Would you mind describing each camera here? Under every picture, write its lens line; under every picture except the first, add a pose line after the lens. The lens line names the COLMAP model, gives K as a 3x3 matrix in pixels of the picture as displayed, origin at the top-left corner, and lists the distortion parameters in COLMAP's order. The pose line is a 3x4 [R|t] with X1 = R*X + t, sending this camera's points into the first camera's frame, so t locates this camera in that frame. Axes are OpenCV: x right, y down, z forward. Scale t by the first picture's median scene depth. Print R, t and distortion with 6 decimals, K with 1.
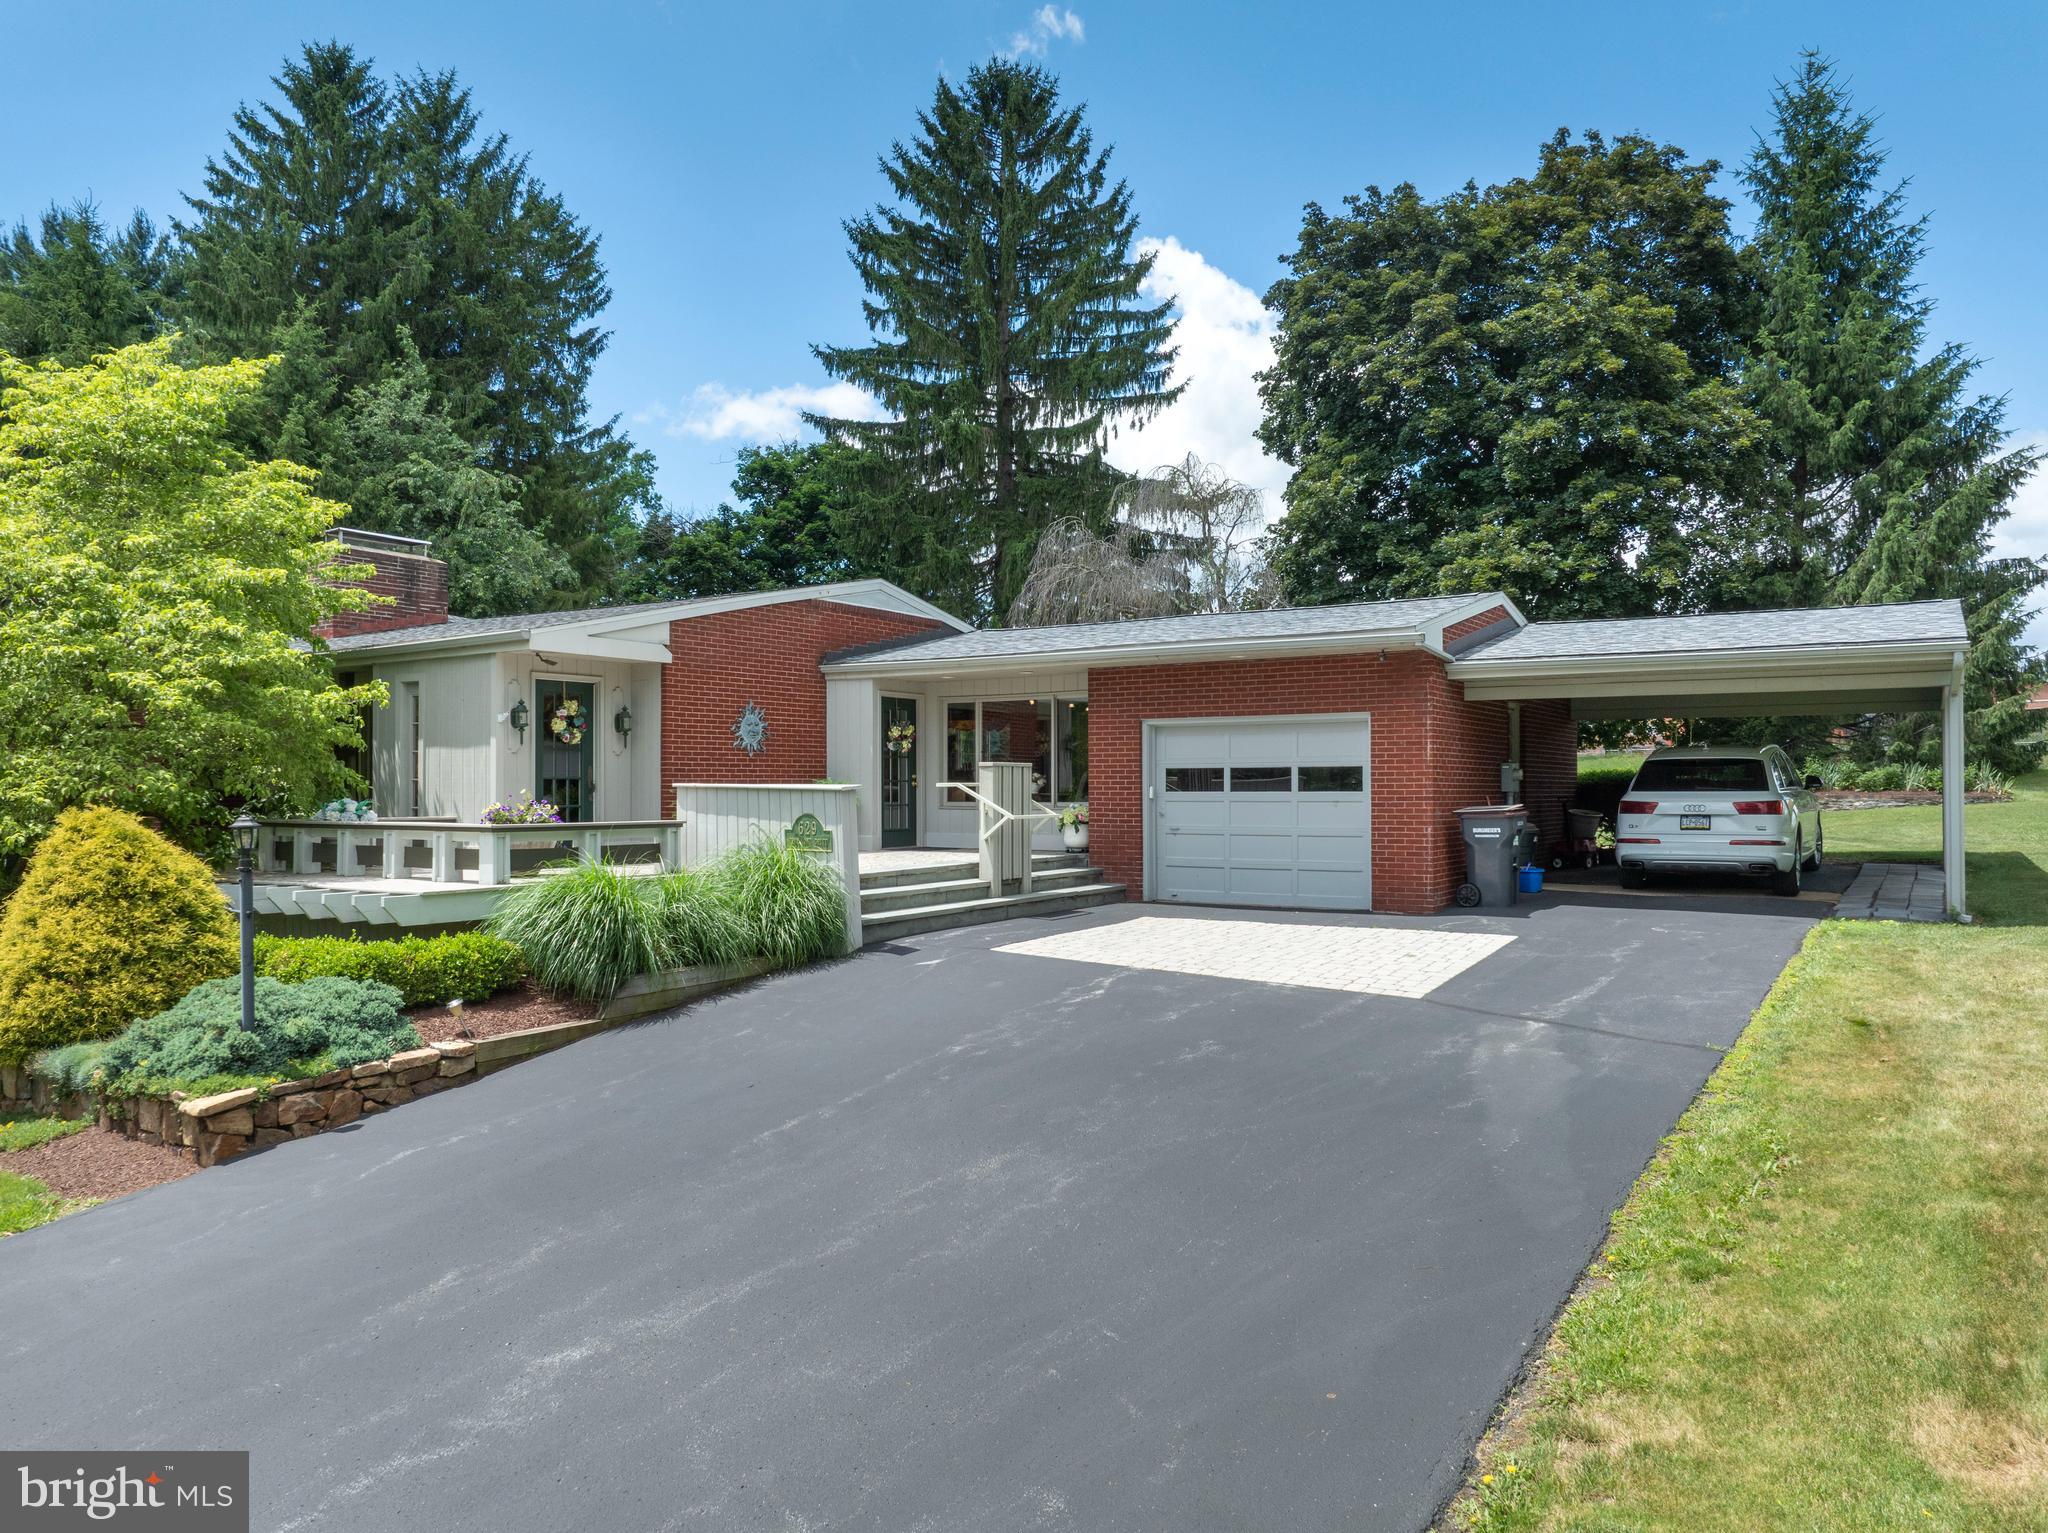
lens RADIAL K [[1436.2, 0, 1023.7], [0, 1436.2, 762.3], [0, 0, 1]] dist [-0.042188, 0.010315]
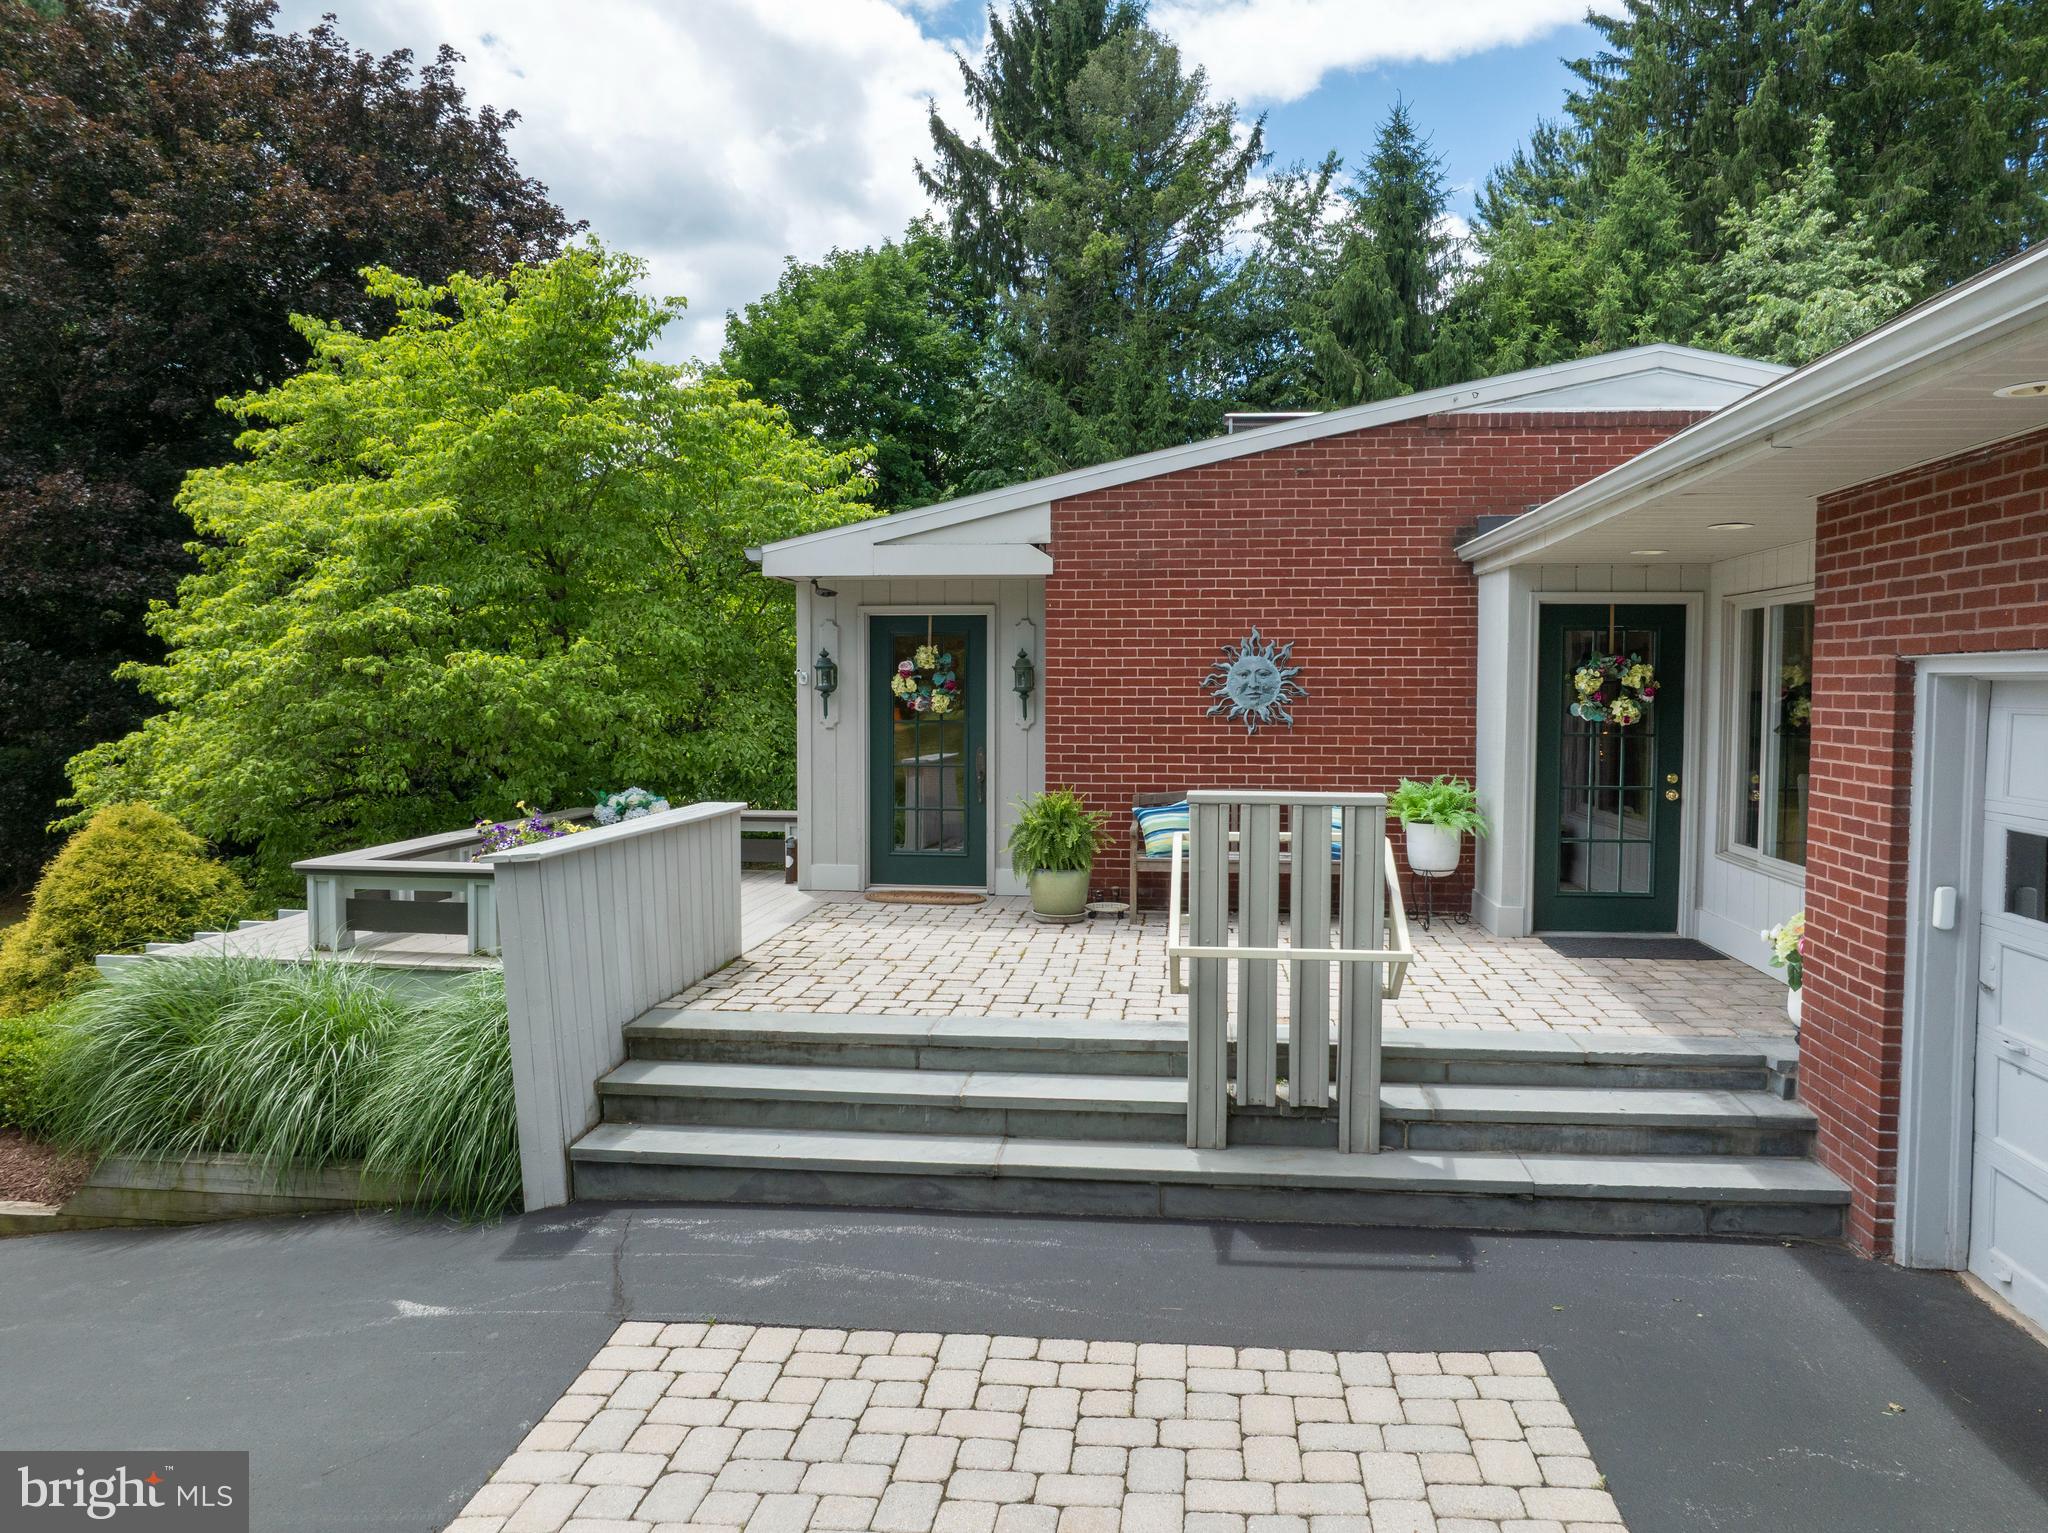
lens RADIAL K [[1436.2, 0, 1027.8], [0, 1436.2, 763.6], [0, 0, 1]] dist [-0.042188, 0.010315]
pose [[0.427452, 0.051743, -0.902556, 0.142181], [0.012158, 0.997941, 0.062969, -0.015180], [0.903956, -0.037889, 0.425943, 0.380885]]
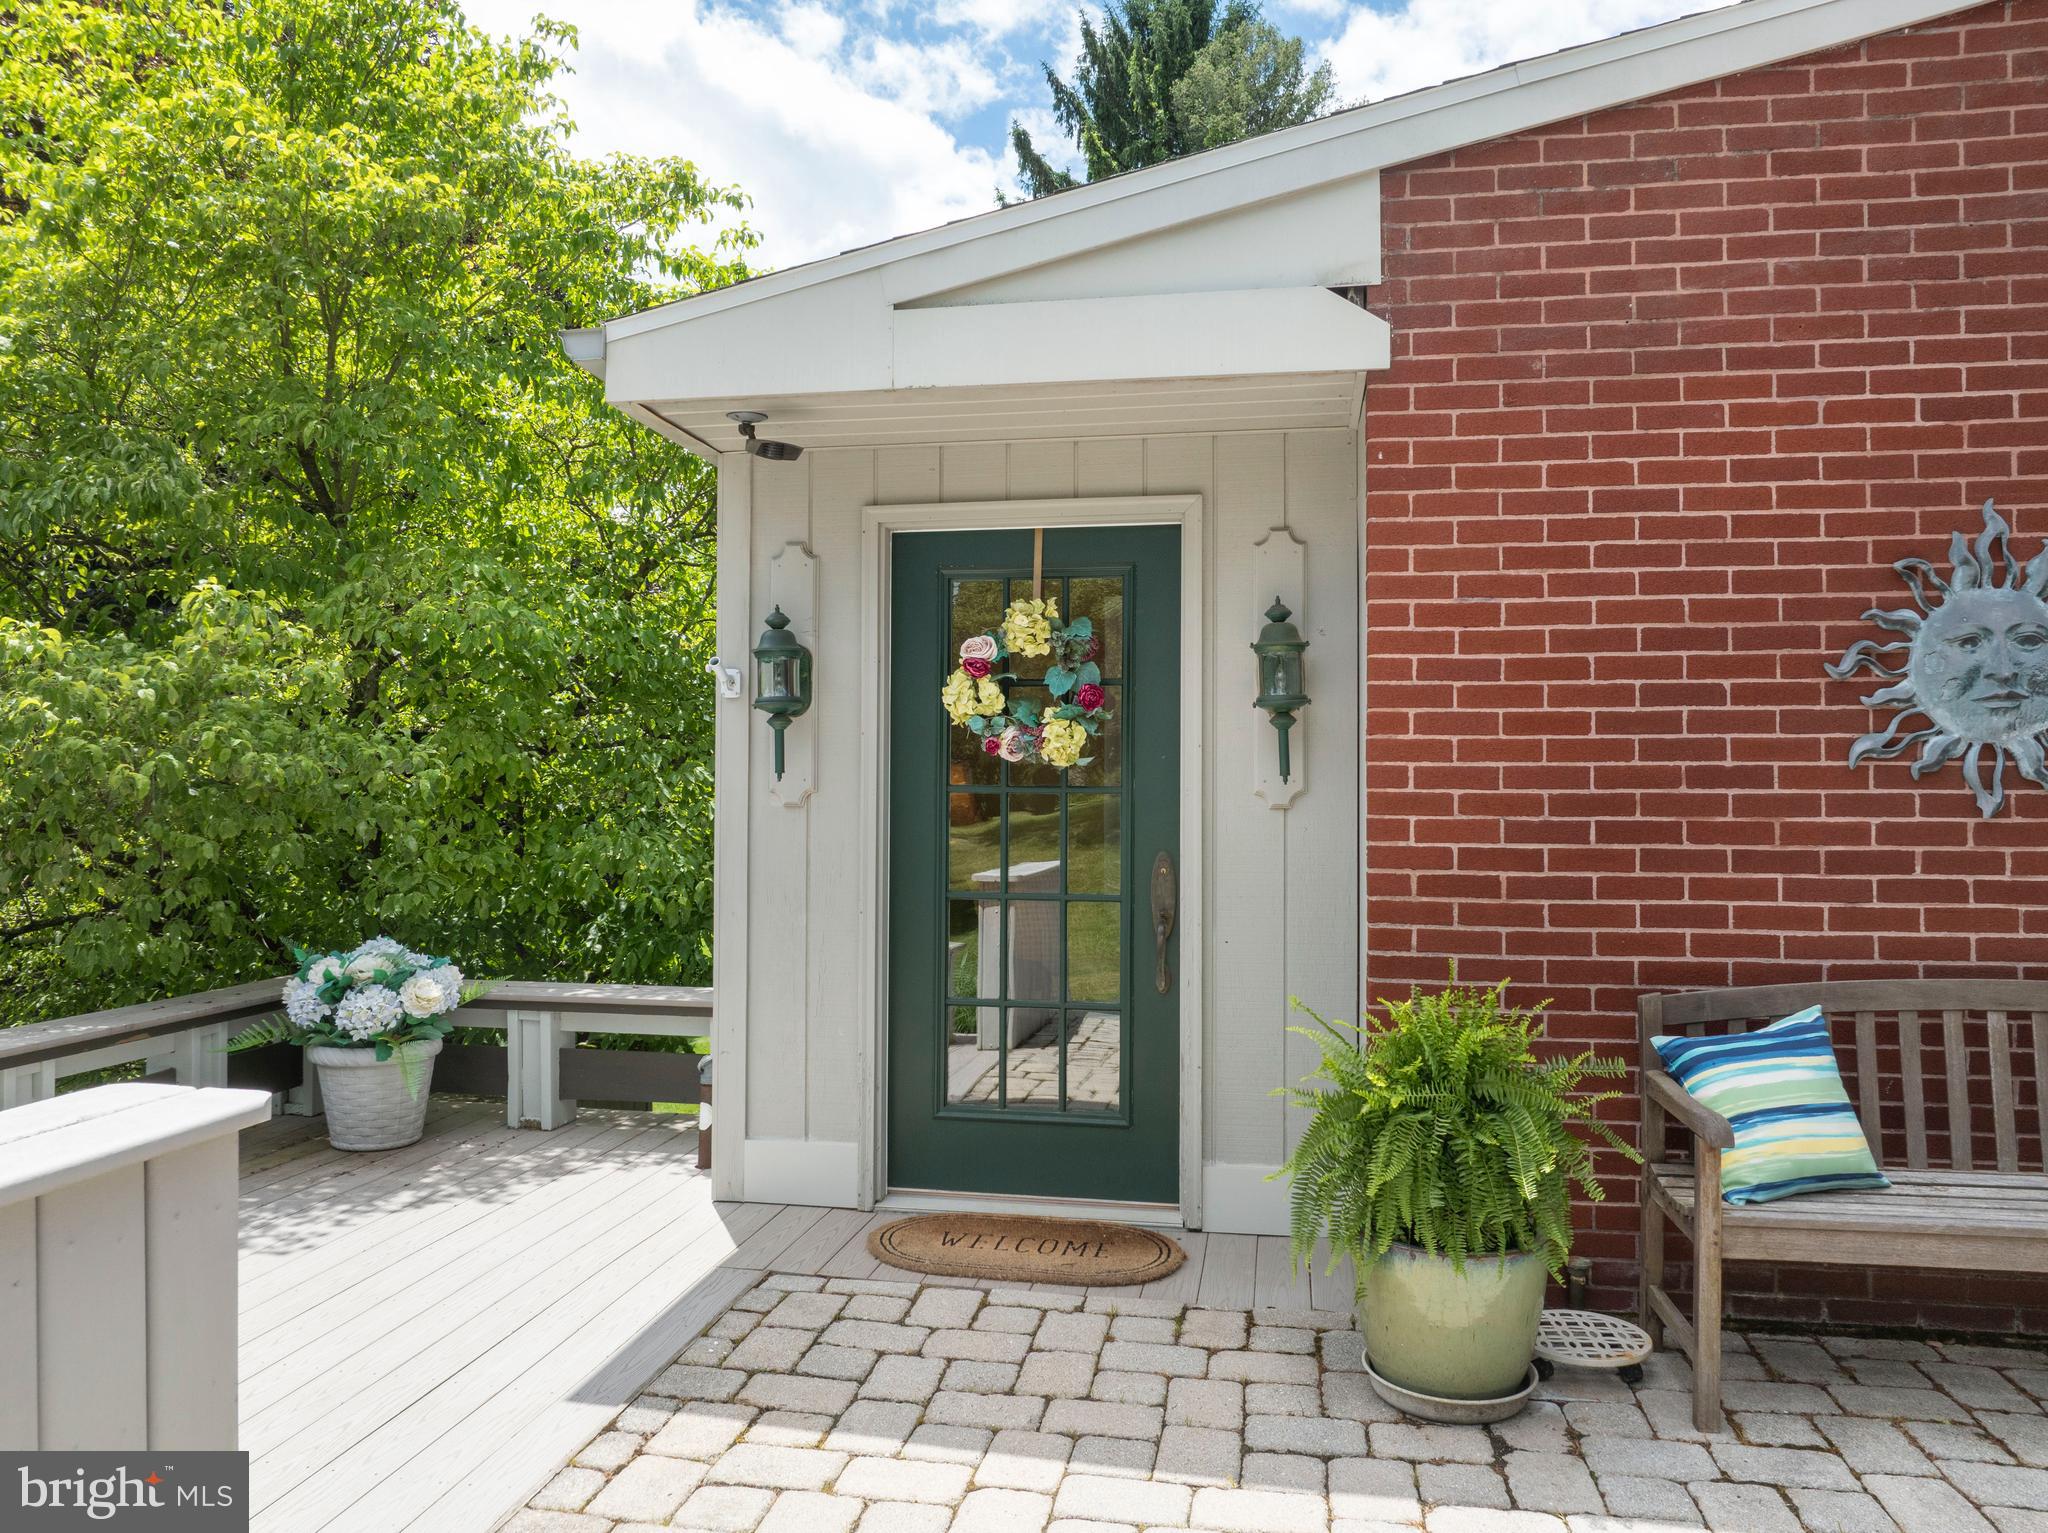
lens RADIAL K [[1436.2, 0, 1035.5], [0, 1436.2, 770.7], [0, 0, 1]] dist [-0.042188, 0.010315]
pose [[0.383206, -0.008678, -0.923622, -0.039106], [0.011048, 0.999927, -0.004811, -0.005529], [0.923597, -0.008361, 0.383274, 0.448907]]
